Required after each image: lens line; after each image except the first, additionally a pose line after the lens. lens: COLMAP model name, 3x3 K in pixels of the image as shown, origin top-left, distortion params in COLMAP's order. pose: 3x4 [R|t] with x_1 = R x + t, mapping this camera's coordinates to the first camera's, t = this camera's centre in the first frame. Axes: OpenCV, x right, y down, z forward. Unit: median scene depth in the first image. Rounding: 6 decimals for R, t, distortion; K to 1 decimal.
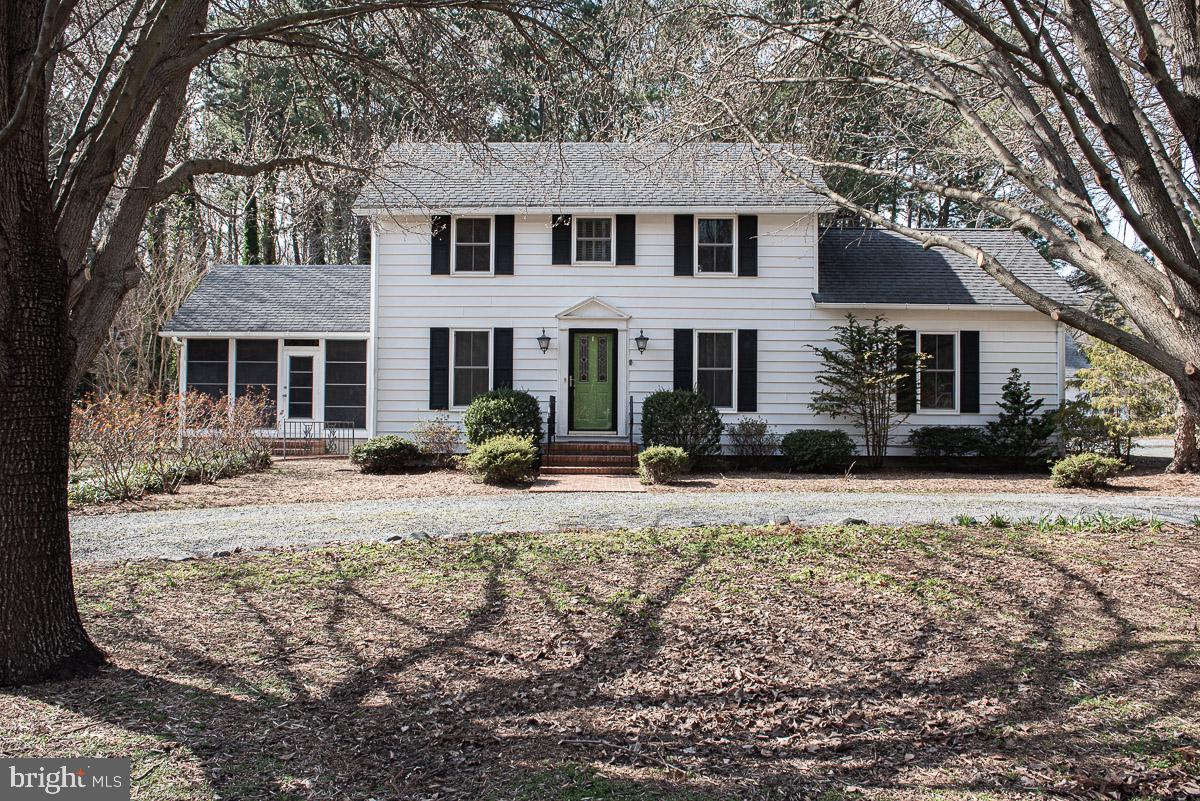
lens RADIAL K [[795.5, 0, 600.0], [0, 795.5, 400.5], [0, 0, 1]] dist [-0.040649, -0.000411]
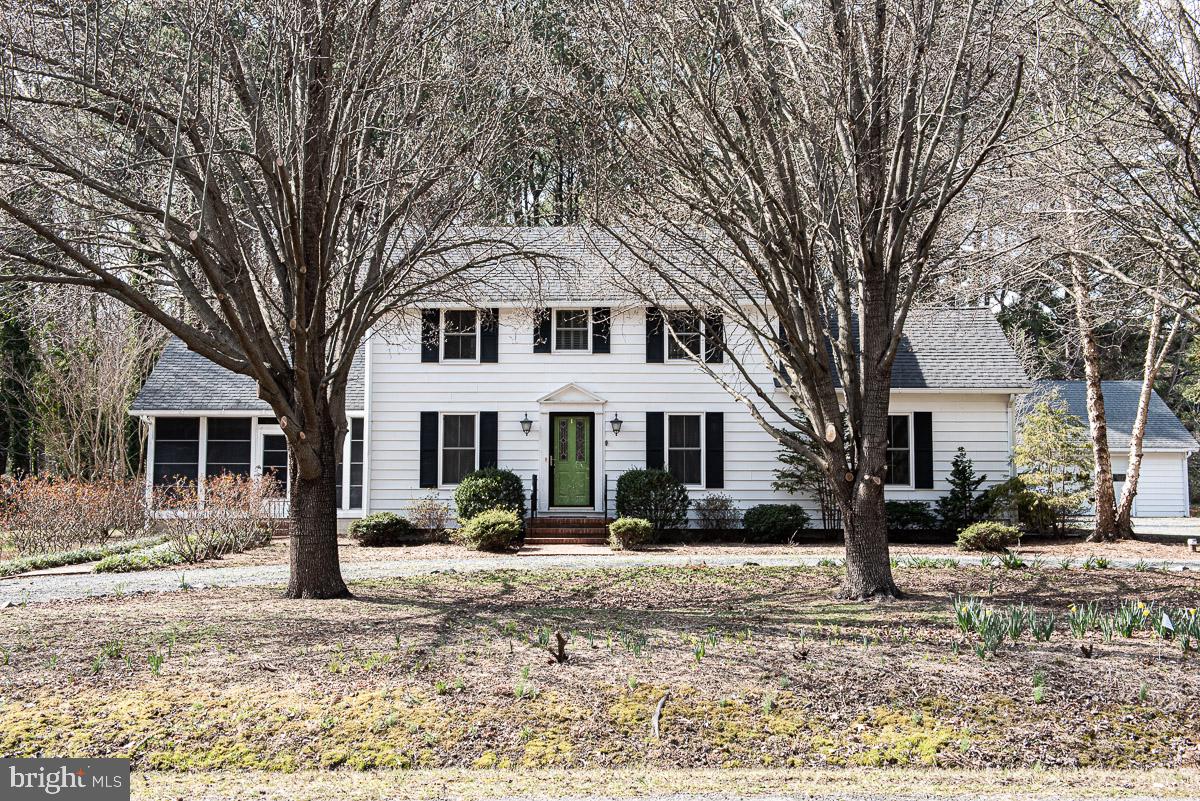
lens RADIAL K [[1228.6, 0, 600.0], [0, 1228.6, 400.5], [0, 0, 1]] dist [0.046040, 0.003117]
pose [[0.999984, -0.005370, 0.001953, 0.026761], [0.005478, 0.998153, -0.060500, -0.004756], [-0.001624, 0.060510, 0.998166, -0.674581]]
